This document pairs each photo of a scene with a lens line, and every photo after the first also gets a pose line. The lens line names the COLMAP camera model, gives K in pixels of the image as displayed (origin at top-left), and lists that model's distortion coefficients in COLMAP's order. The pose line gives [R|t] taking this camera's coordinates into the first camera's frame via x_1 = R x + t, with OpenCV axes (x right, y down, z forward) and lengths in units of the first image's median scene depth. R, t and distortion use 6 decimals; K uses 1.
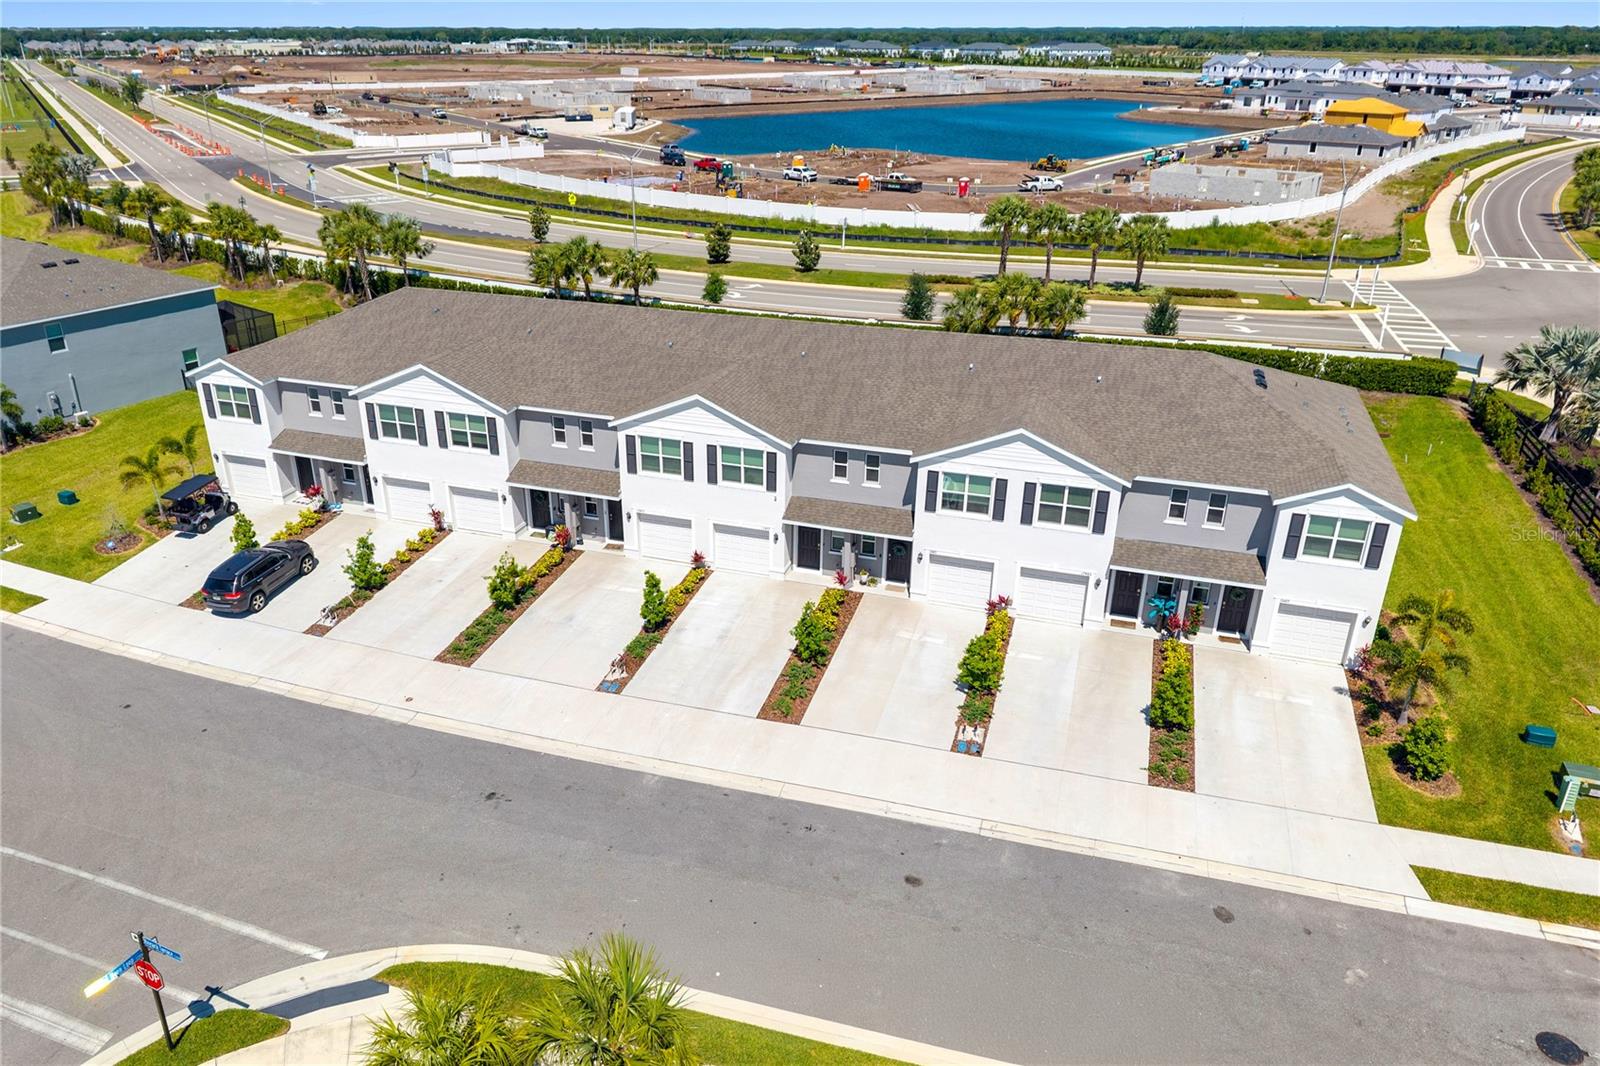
lens RADIAL K [[1095.7, 0, 792.8], [0, 1095.7, 539.0], [0, 0, 1]] dist [0.023871, -0.024230]
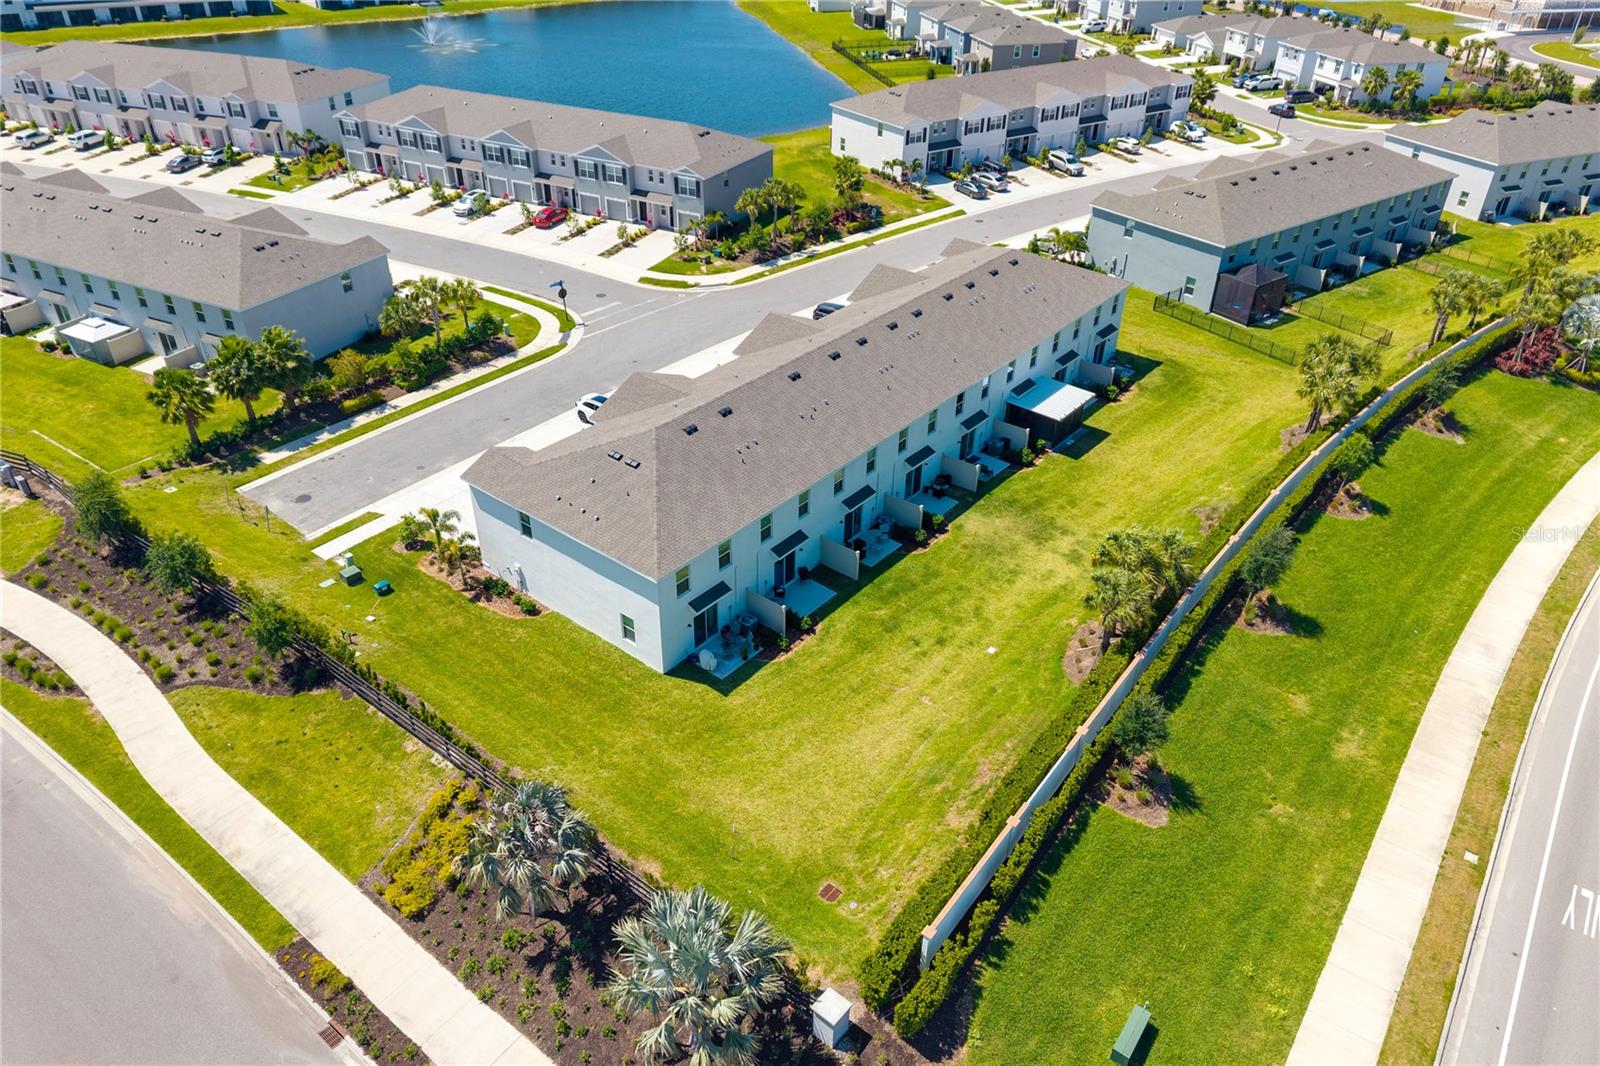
lens RADIAL K [[1040.3, 0, 802.0], [0, 1040.3, 550.3], [0, 0, 1]] dist [0.031405, -0.019232]
pose [[-0.362357, 0.530924, -0.766040, 1.496697], [-0.390462, 0.659824, 0.642006, -1.059386], [0.846308, 0.531745, -0.031786, 1.440045]]
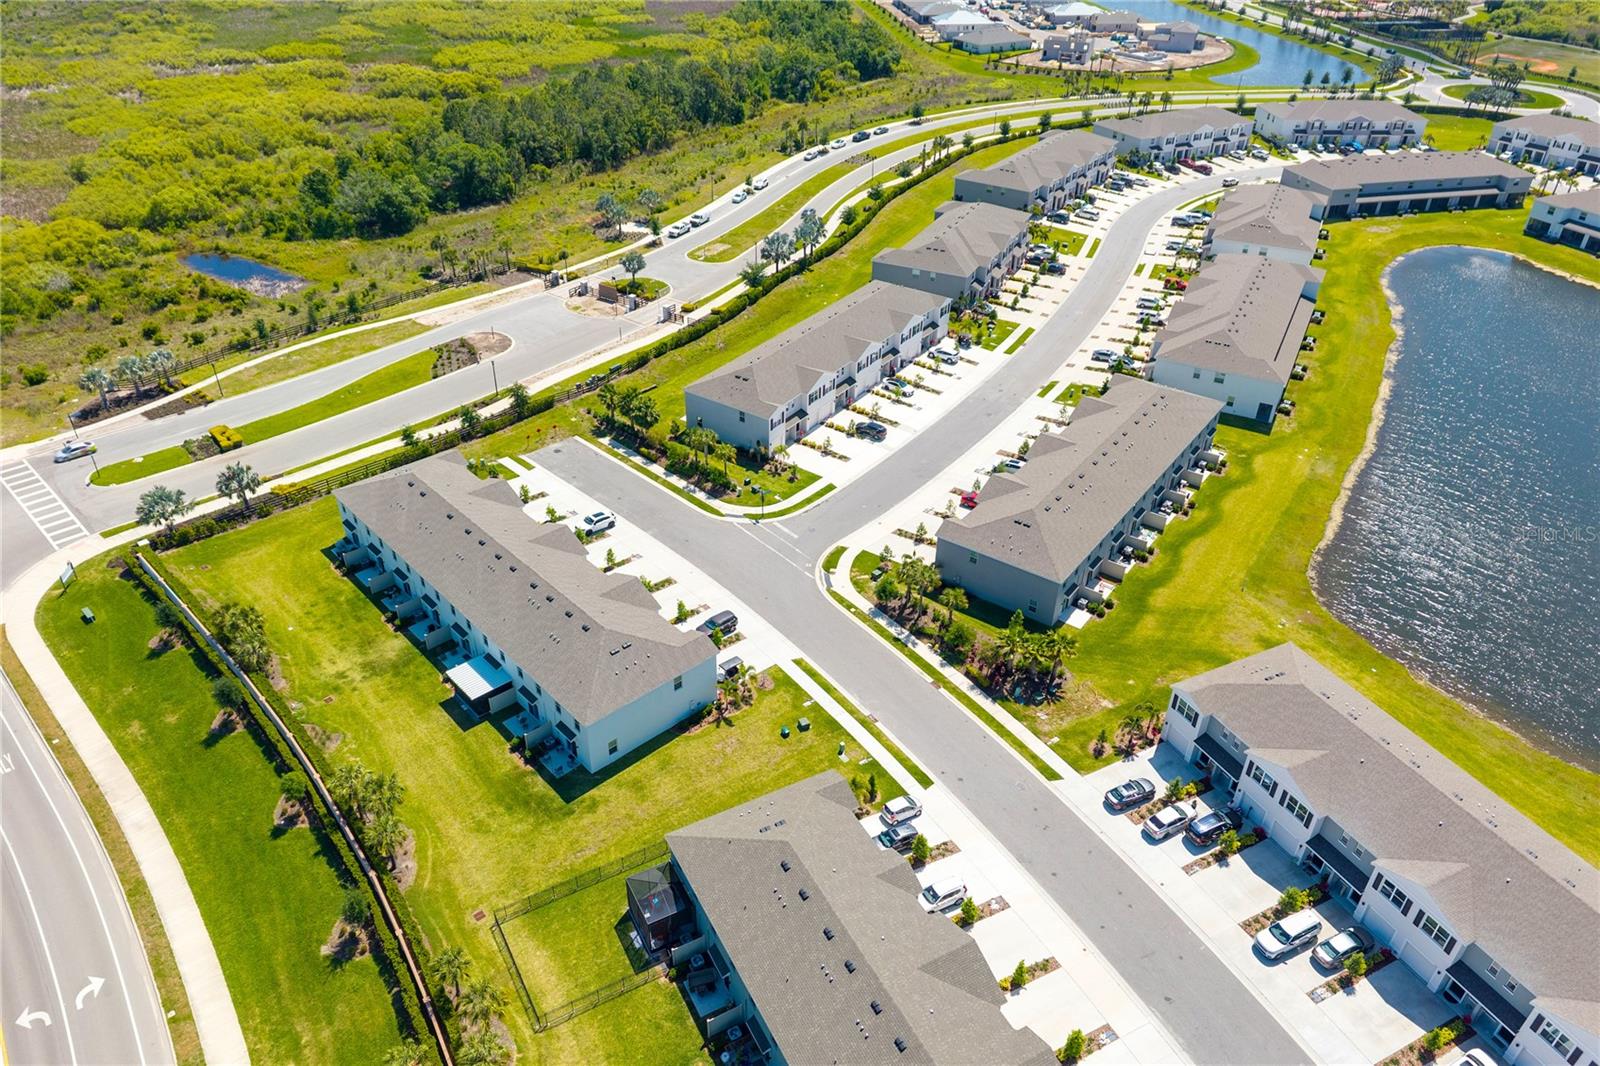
lens RADIAL K [[1095.7, 0, 790.7], [0, 1095.7, 526.8], [0, 0, 1]] dist [0.023871, -0.024230]
pose [[-0.873036, -0.277409, 0.401065, -1.836690], [0.184589, 0.573251, 0.798318, -2.413564], [-0.451371, 0.770992, -0.449262, 2.184390]]
